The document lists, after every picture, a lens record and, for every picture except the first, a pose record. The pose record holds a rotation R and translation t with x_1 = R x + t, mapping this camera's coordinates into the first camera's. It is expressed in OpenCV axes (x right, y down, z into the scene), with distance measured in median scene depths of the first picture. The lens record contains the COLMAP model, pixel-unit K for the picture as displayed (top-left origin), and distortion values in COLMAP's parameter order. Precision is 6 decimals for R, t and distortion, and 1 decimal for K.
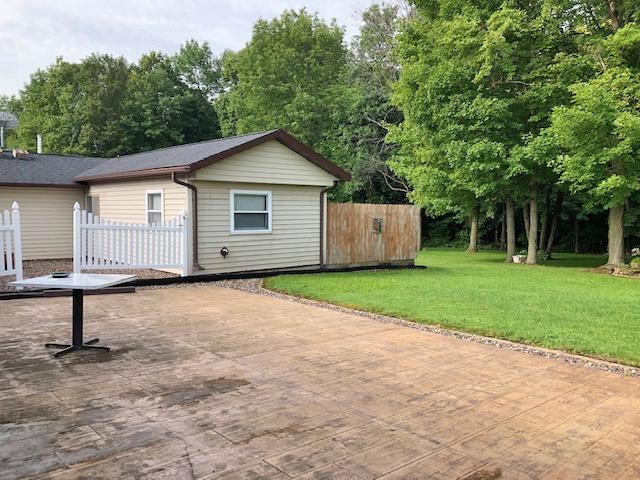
lens RADIAL K [[531.3, 0, 323.7], [0, 531.3, 240.6], [0, 0, 1]] dist [0.002758, 0.000404]
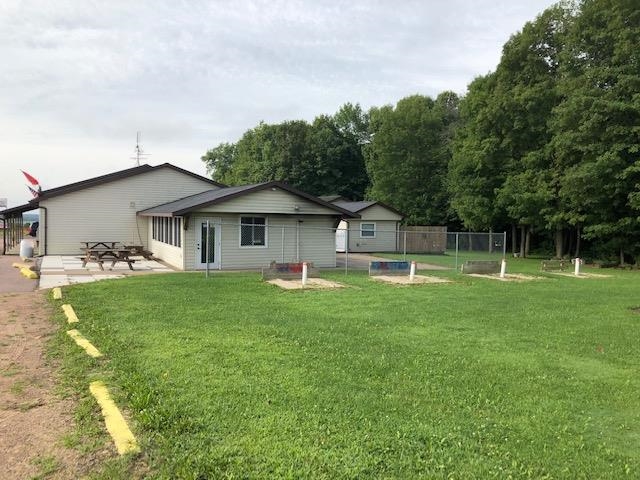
lens RADIAL K [[531.3, 0, 319.9], [0, 531.3, 241.9], [0, 0, 1]] dist [0.002758, 0.000404]
pose [[0.958344, 0.015771, -0.285180, 0.100258], [-0.019693, 0.999747, -0.010893, 0.009941], [0.284936, 0.016055, 0.958412, -0.418603]]
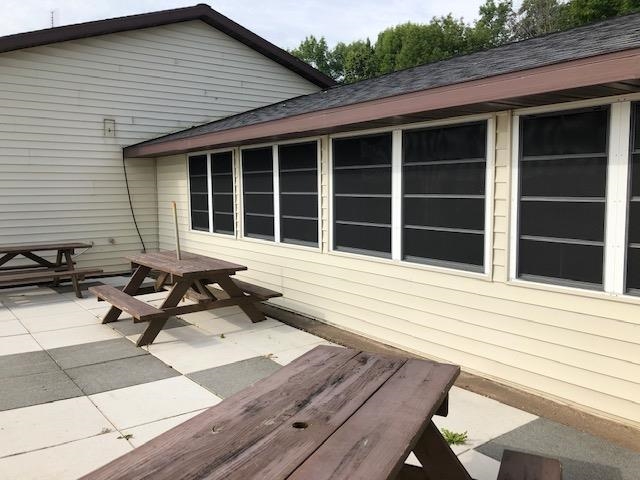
lens RADIAL K [[531.3, 0, 323.7], [0, 531.3, 241.1], [0, 0, 1]] dist [0.002758, 0.000404]
pose [[0.995876, -0.010996, -0.090053, -0.143403], [0.014918, 0.998964, 0.042999, 0.002172], [0.089487, -0.044165, 0.995008, -0.134788]]
